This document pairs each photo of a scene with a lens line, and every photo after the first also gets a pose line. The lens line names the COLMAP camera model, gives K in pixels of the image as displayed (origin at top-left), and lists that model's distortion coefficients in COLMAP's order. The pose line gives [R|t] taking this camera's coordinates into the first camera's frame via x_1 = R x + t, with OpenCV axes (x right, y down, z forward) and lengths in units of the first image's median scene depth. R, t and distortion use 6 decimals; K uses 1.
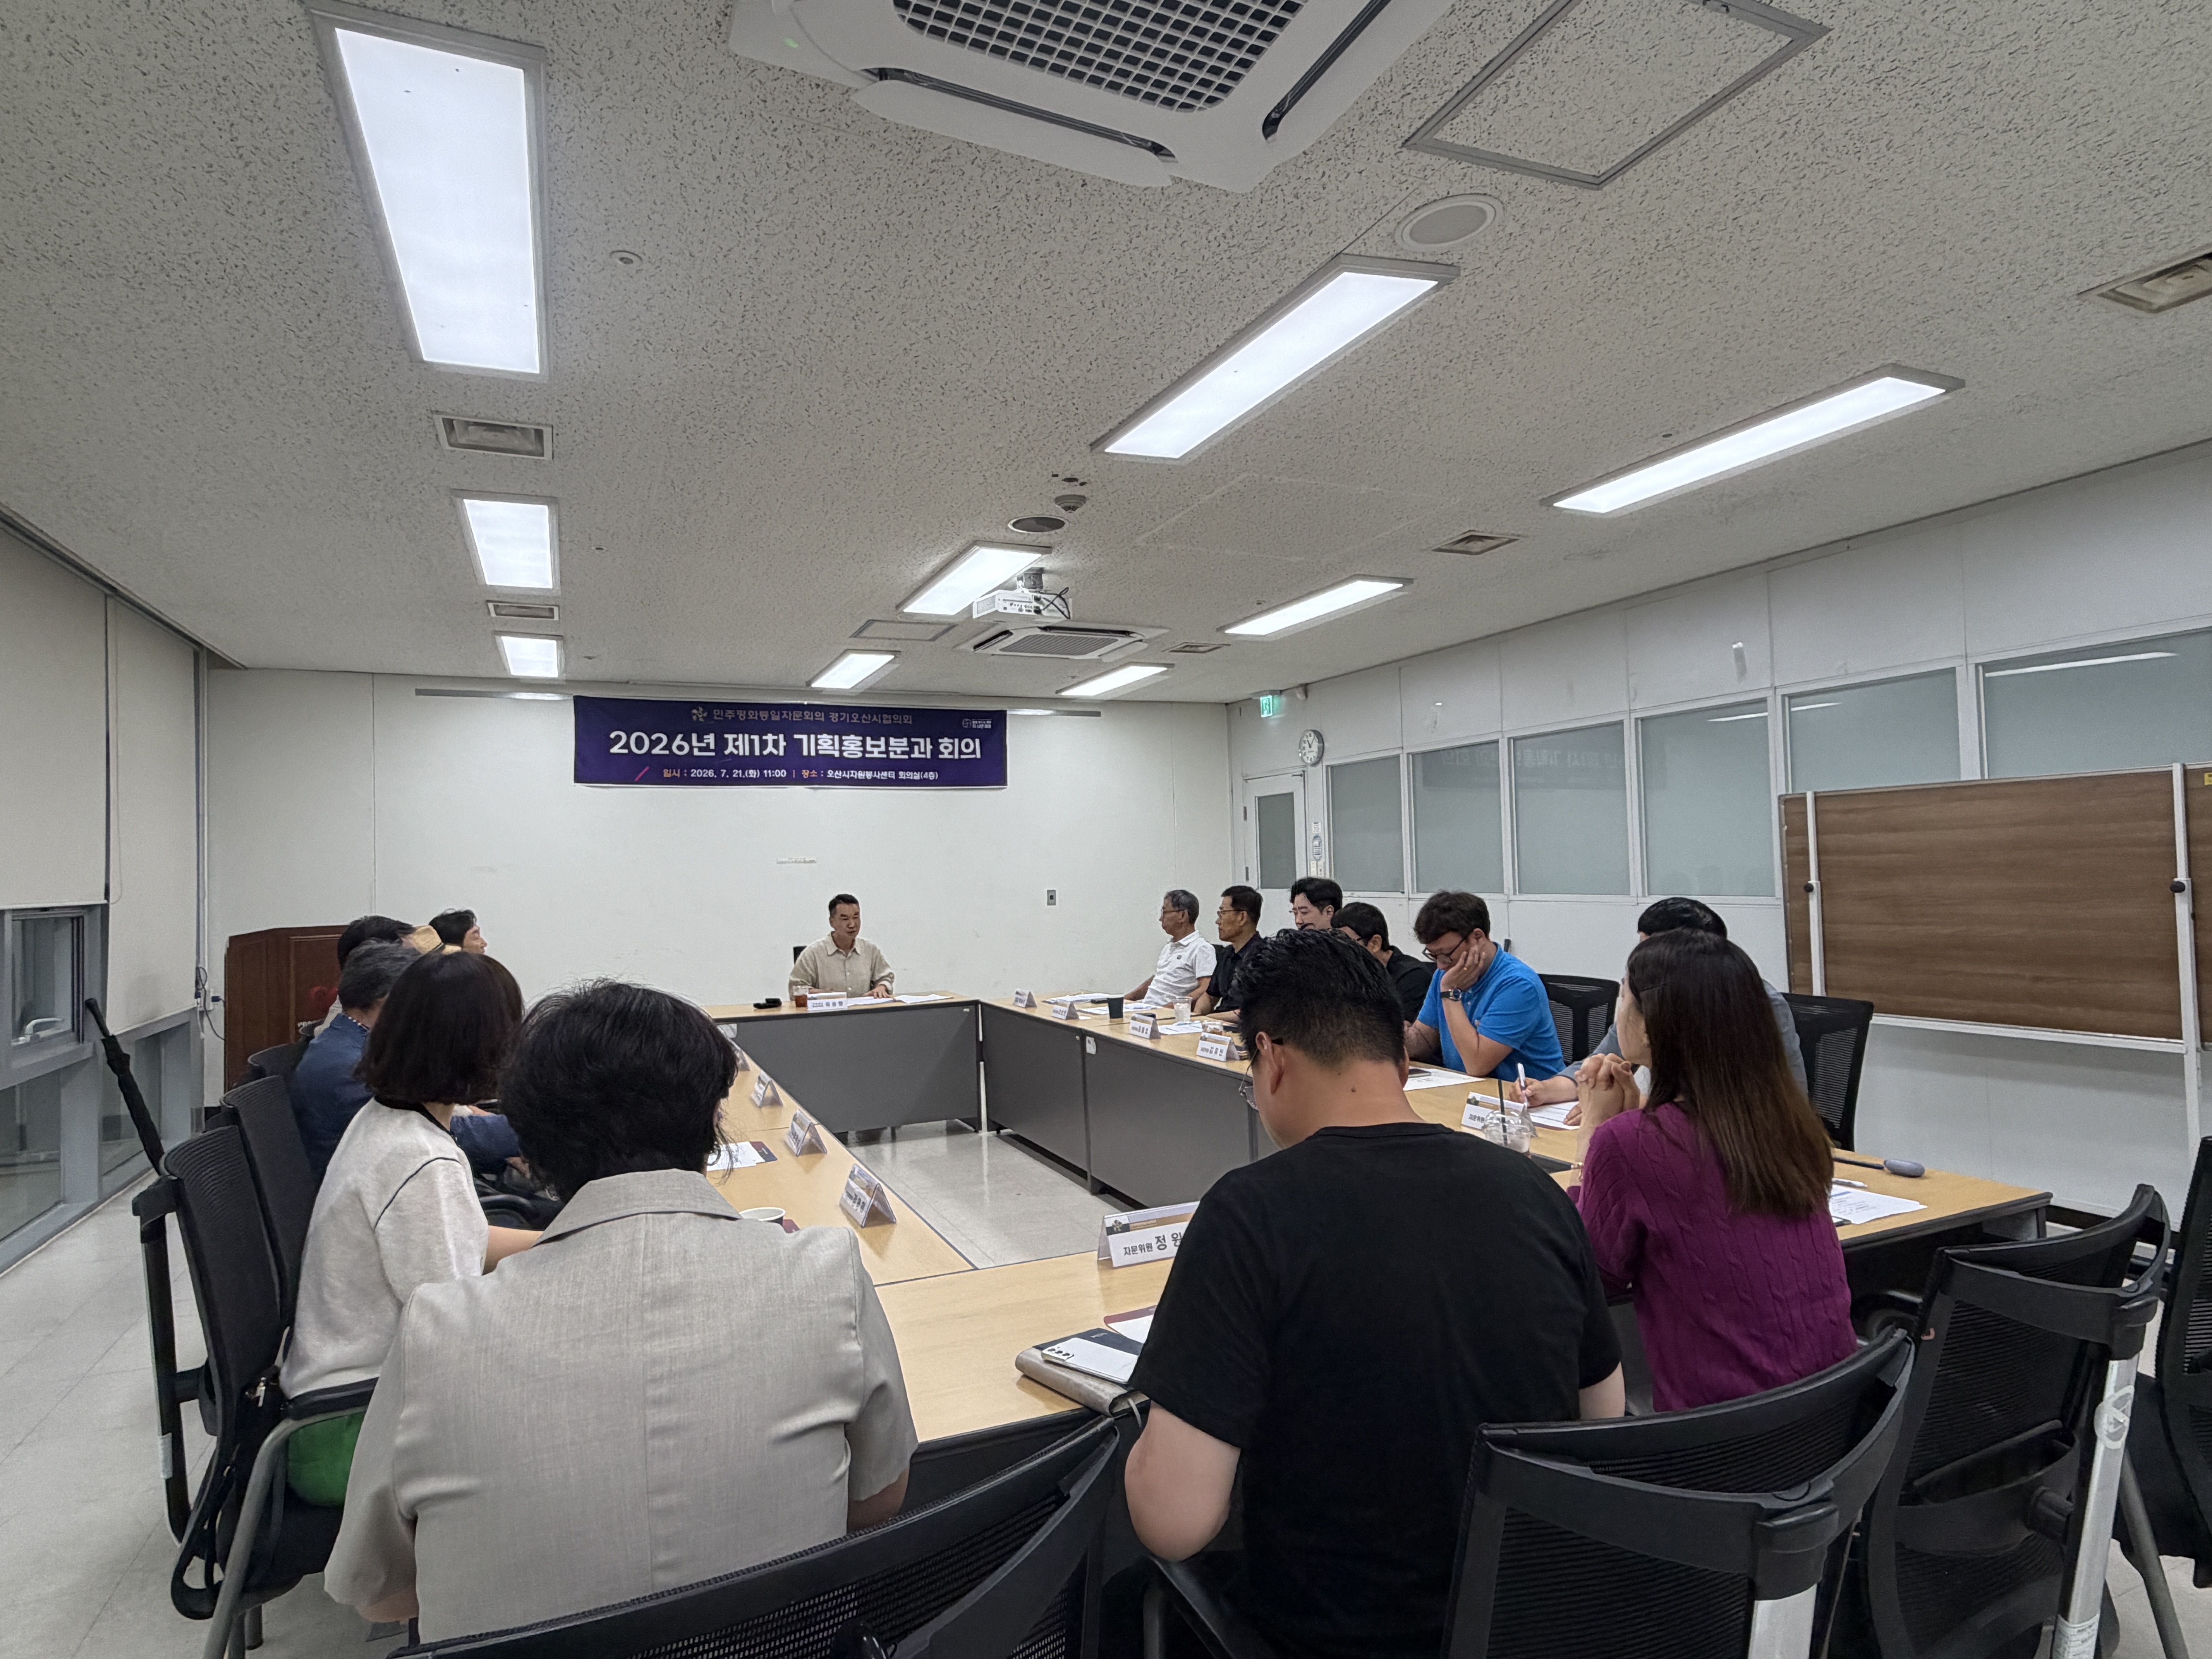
lens RADIAL K [[1192.6, 0, 1111.0], [0, 1192.6, 827.2], [0, 0, 1]] dist [-0.003987, 0.000003]
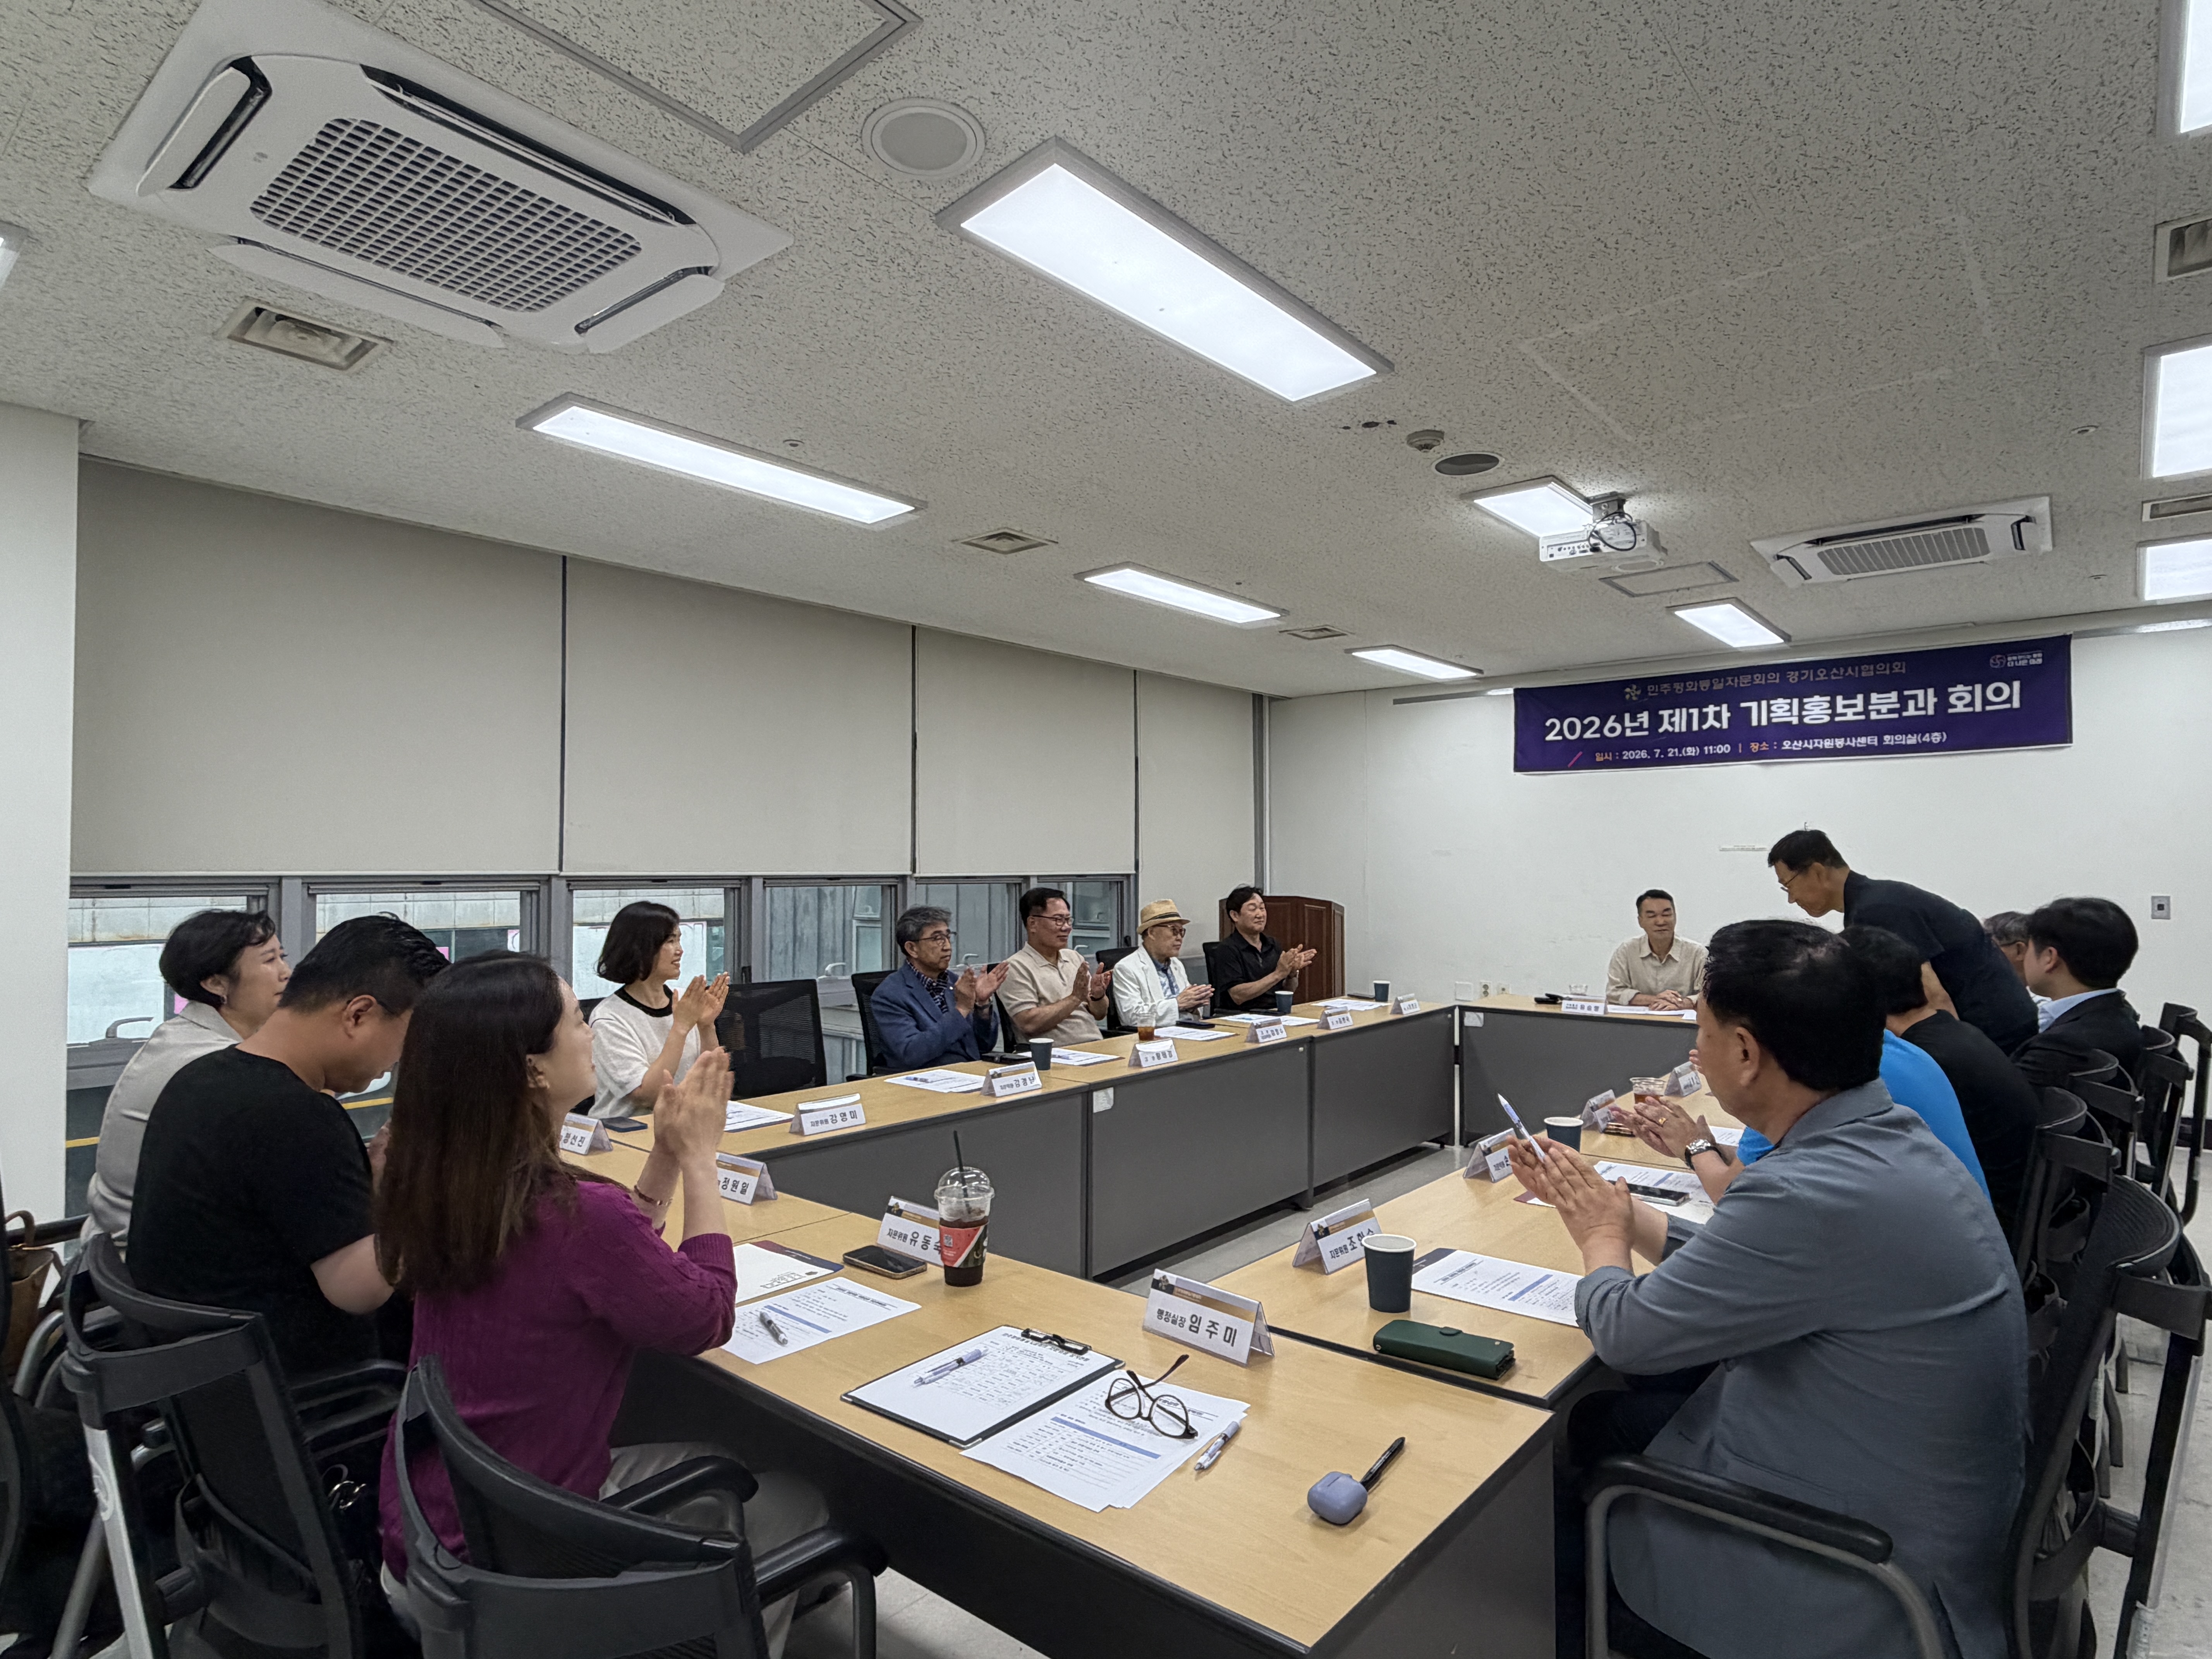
lens RADIAL K [[1192.6, 0, 1111.0], [0, 1192.6, 827.2], [0, 0, 1]] dist [-0.003987, 0.000003]
pose [[0.437921, -0.005232, -0.898998, 0.325940], [0.021535, 0.999757, 0.004671, -0.001020], [0.898755, -0.021406, 0.437928, 0.210901]]
